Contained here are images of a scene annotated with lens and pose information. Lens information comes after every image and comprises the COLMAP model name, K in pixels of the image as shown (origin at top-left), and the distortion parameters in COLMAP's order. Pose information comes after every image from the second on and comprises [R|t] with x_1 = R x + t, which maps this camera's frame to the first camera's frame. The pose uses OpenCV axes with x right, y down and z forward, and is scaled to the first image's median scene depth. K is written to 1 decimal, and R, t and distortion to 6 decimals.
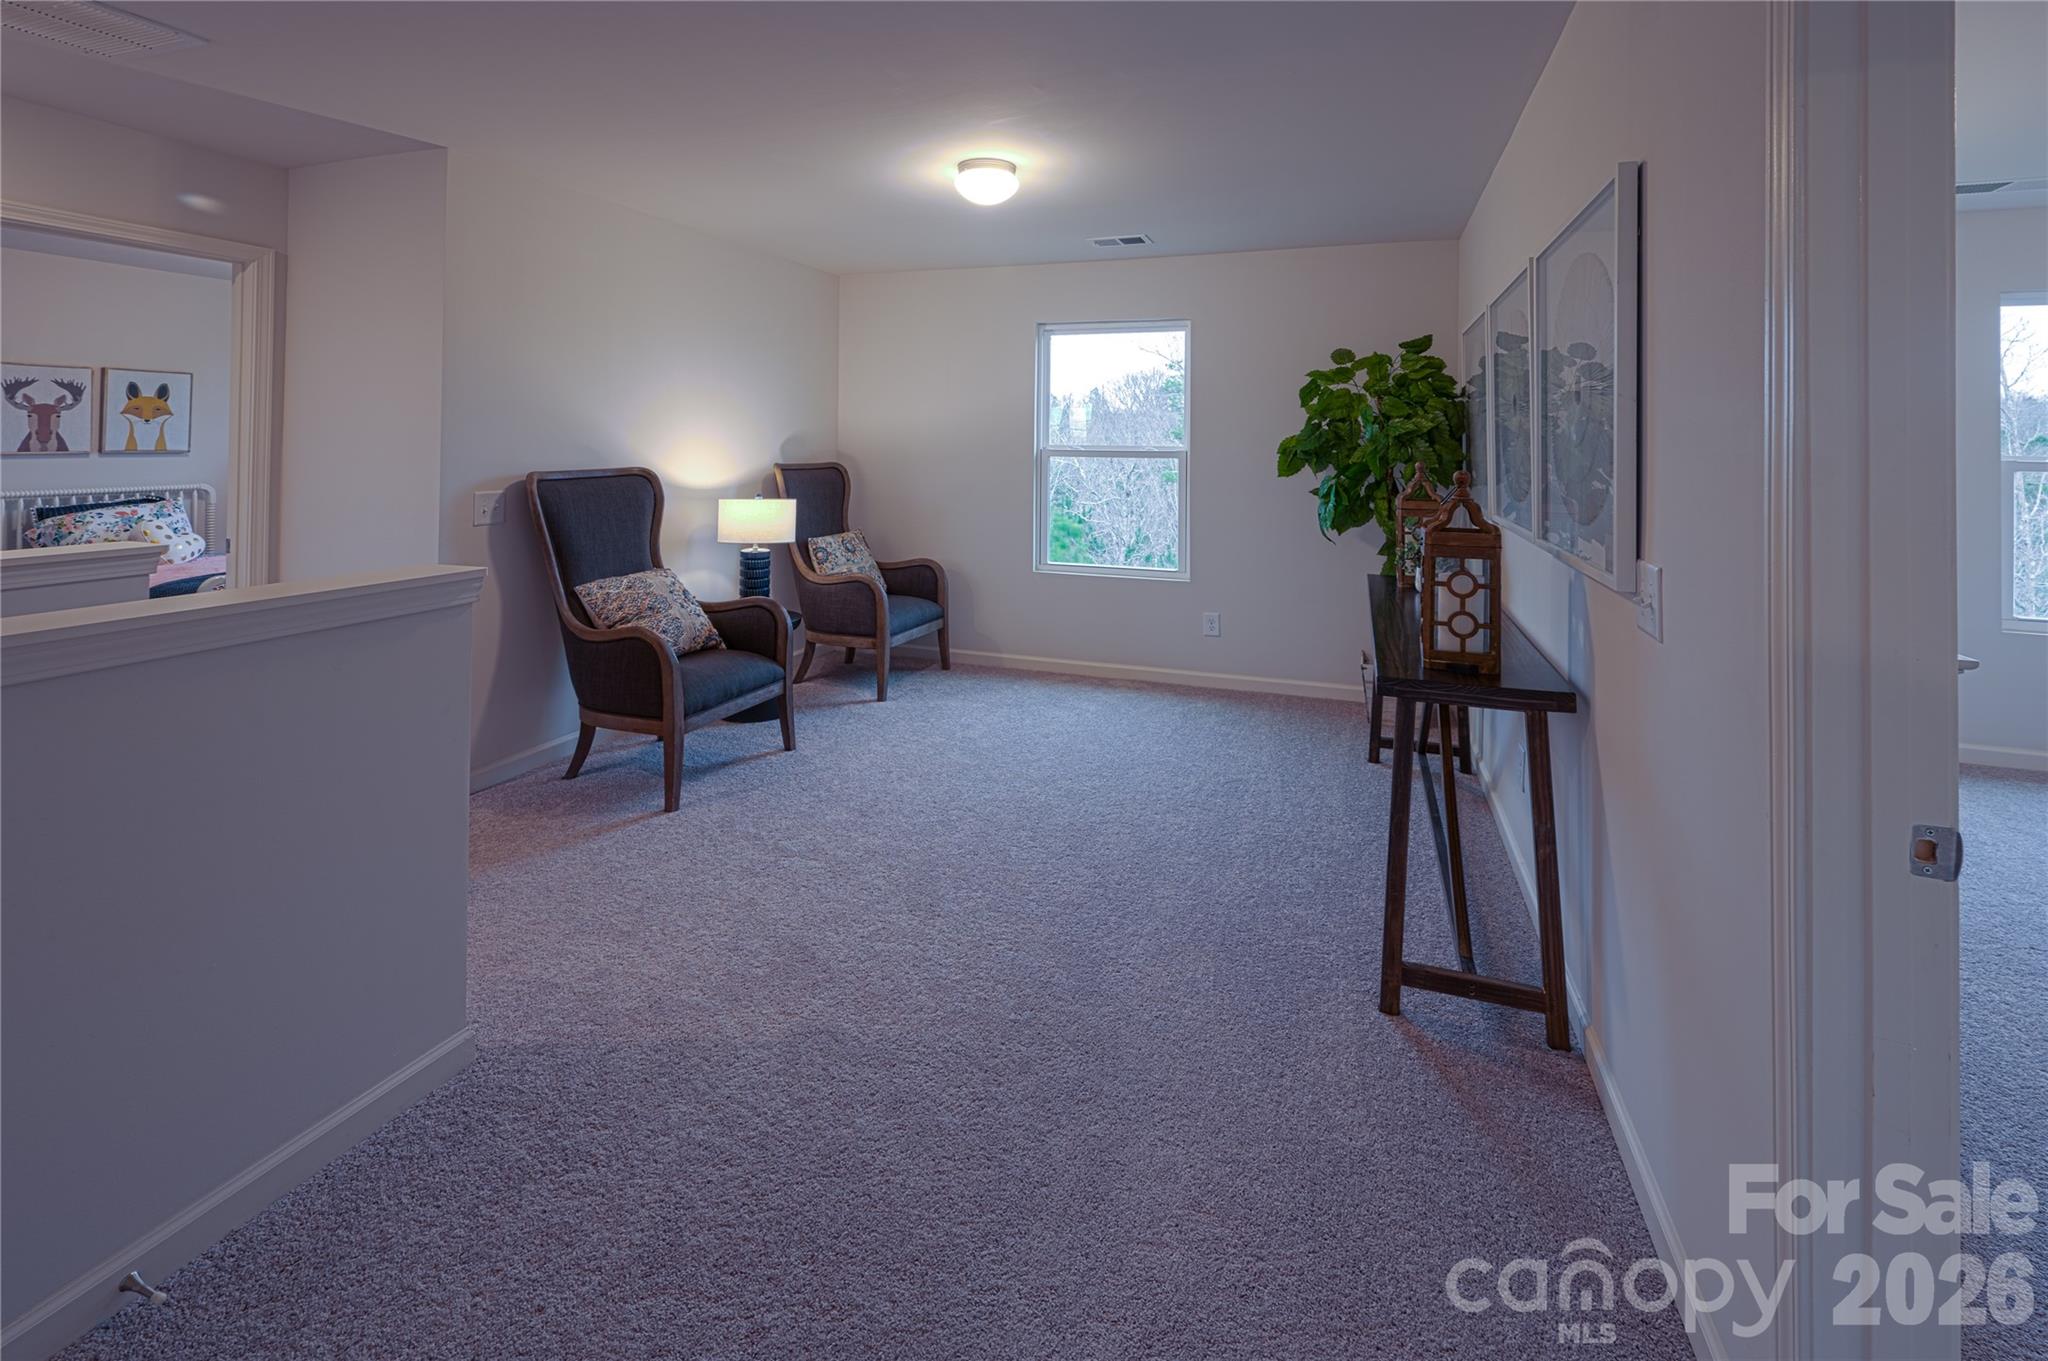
lens RADIAL K [[879.1, 0, 1028.1], [0, 879.1, 742.2], [0, 0, 1]] dist [-0.000375, 0.000217]
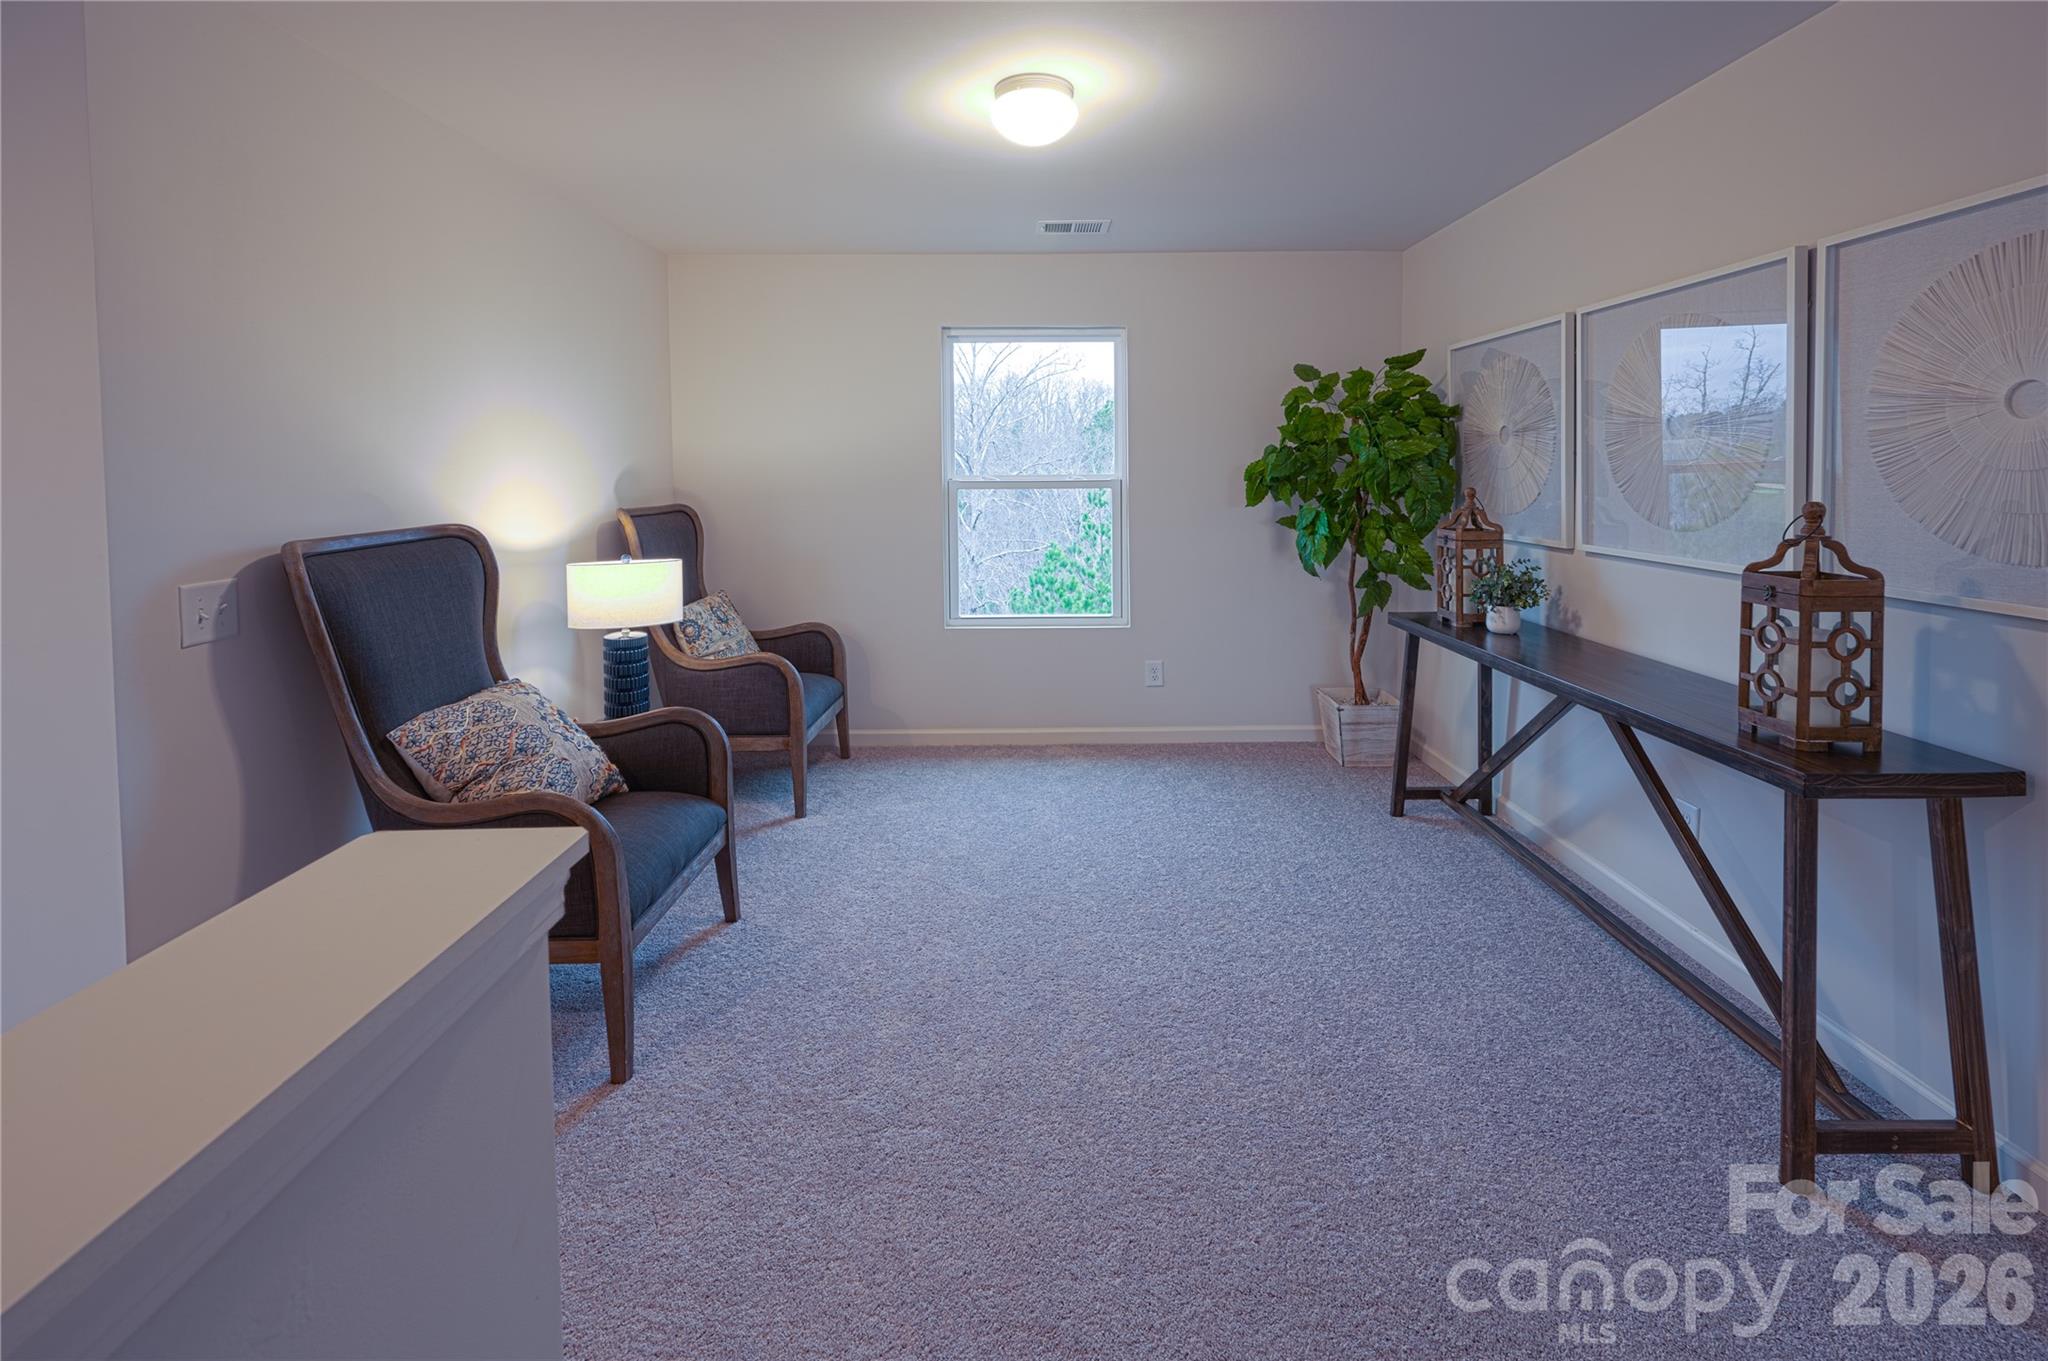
lens RADIAL K [[879.1, 0, 1028.1], [0, 879.1, 742.2], [0, 0, 1]] dist [-0.000375, 0.000217]
pose [[0.940889, -0.114700, 0.318703, -0.249265], [0.123092, 0.992376, -0.006244, -0.094446], [-0.315556, 0.045105, 0.947834, 0.258577]]
